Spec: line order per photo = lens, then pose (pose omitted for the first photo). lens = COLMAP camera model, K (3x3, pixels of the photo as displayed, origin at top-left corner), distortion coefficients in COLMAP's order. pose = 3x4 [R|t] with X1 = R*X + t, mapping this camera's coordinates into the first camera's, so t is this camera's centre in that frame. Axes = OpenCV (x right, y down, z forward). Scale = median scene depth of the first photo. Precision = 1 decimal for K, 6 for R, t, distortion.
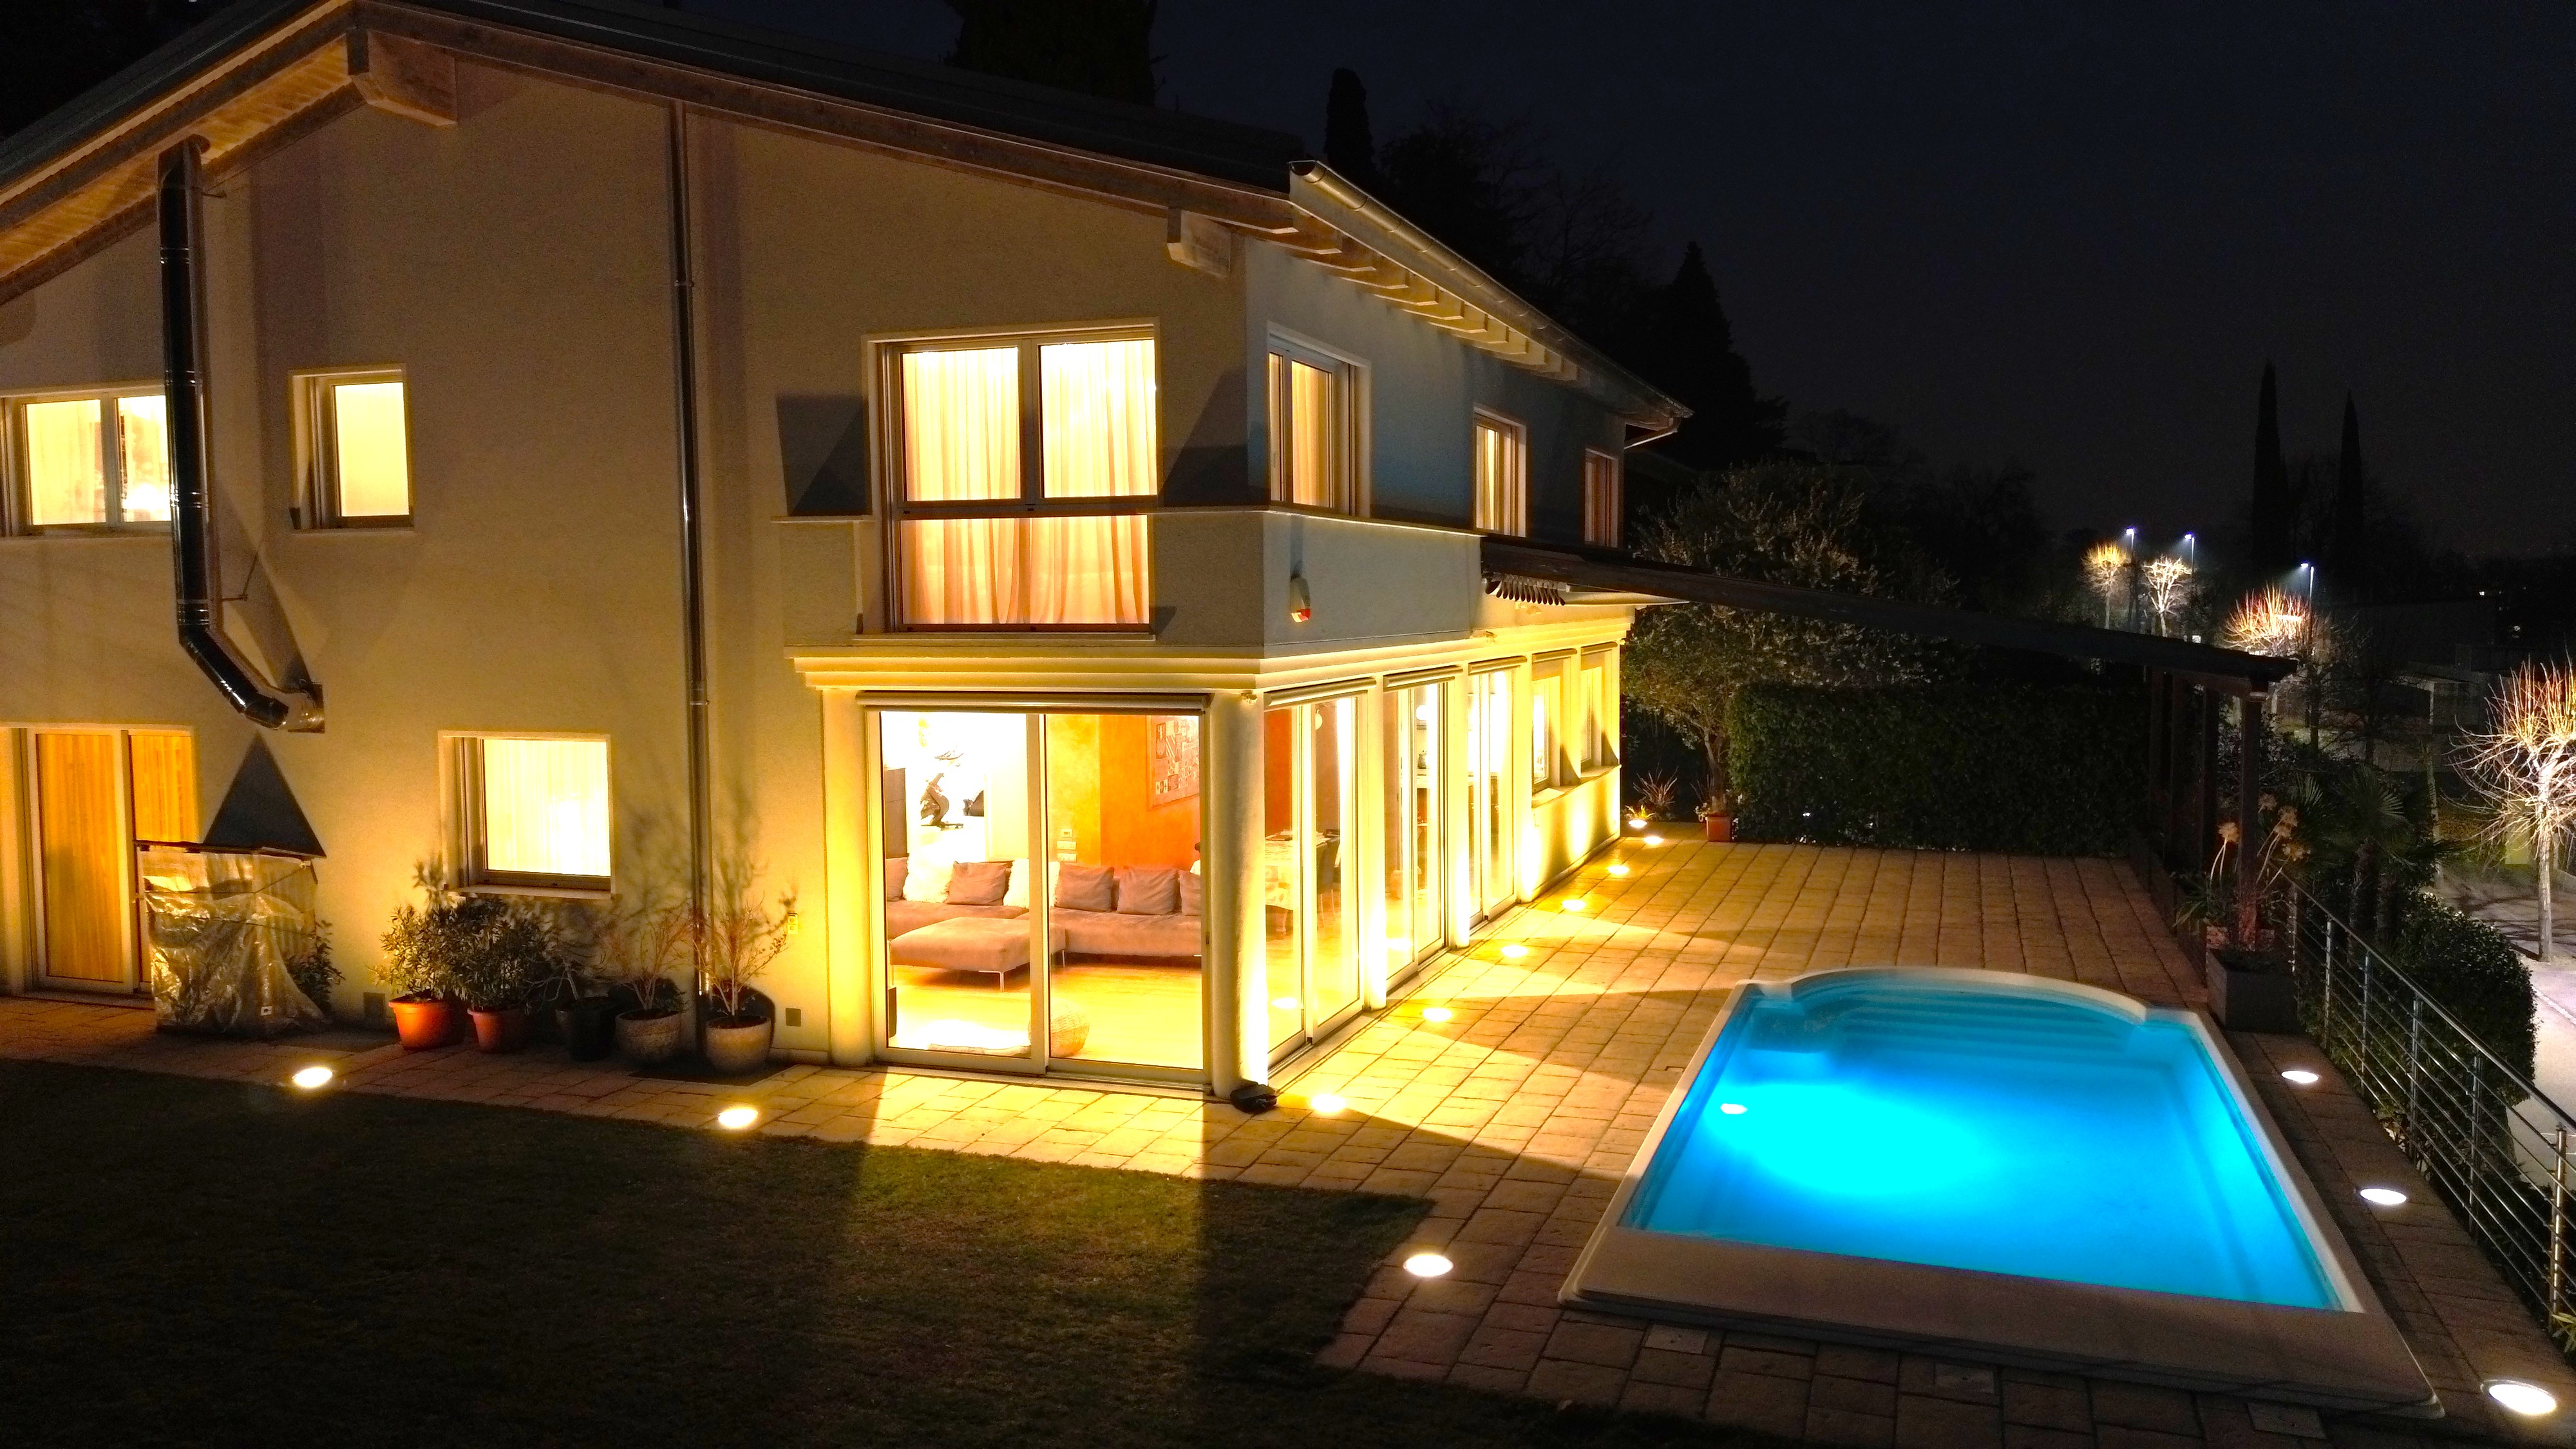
lens RADIAL K [[1881.8, 0, 1282.7], [0, 1881.8, 717.3], [0, 0, 1]] dist [0.053492, -0.008246]
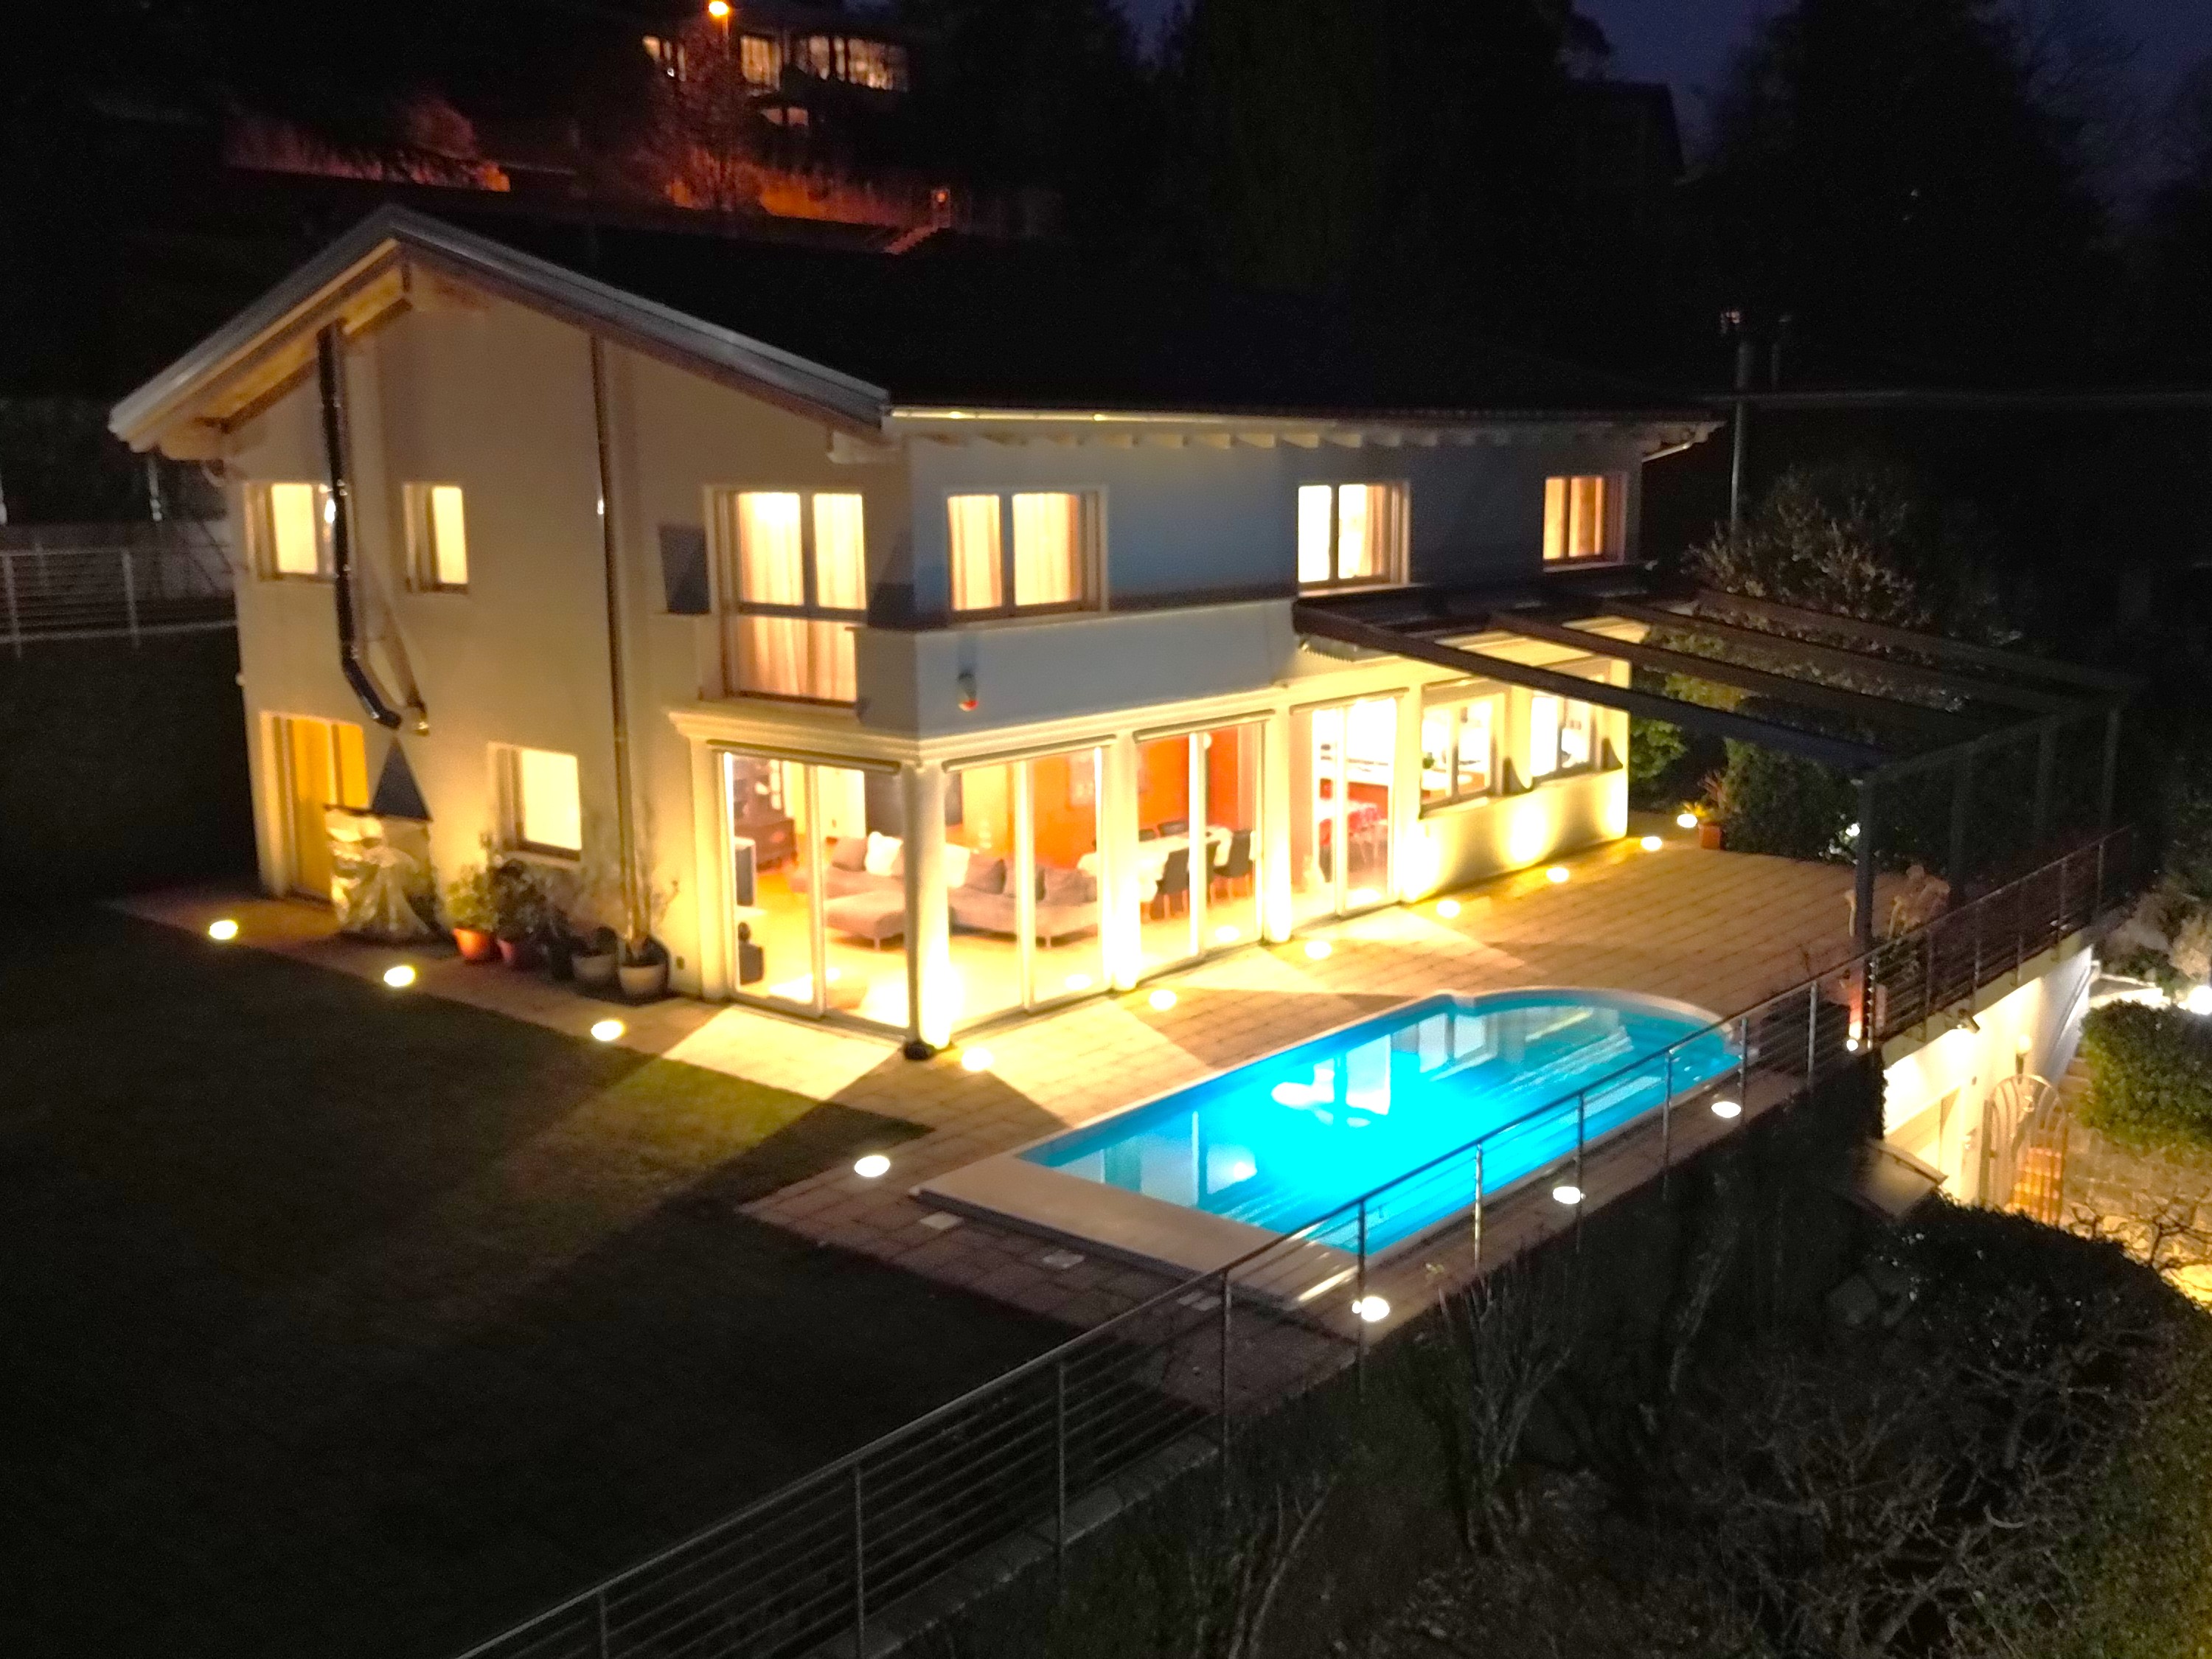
lens RADIAL K [[2113.3, 0, 1110.3], [0, 2113.3, 838.3], [0, 0, 1]] dist [0.092899, 0.000000]
pose [[0.943858, 0.060480, -0.324767, 0.553836], [-0.023149, 0.992791, 0.117605, -0.128344], [0.329538, -0.103485, 0.938454, -0.372591]]
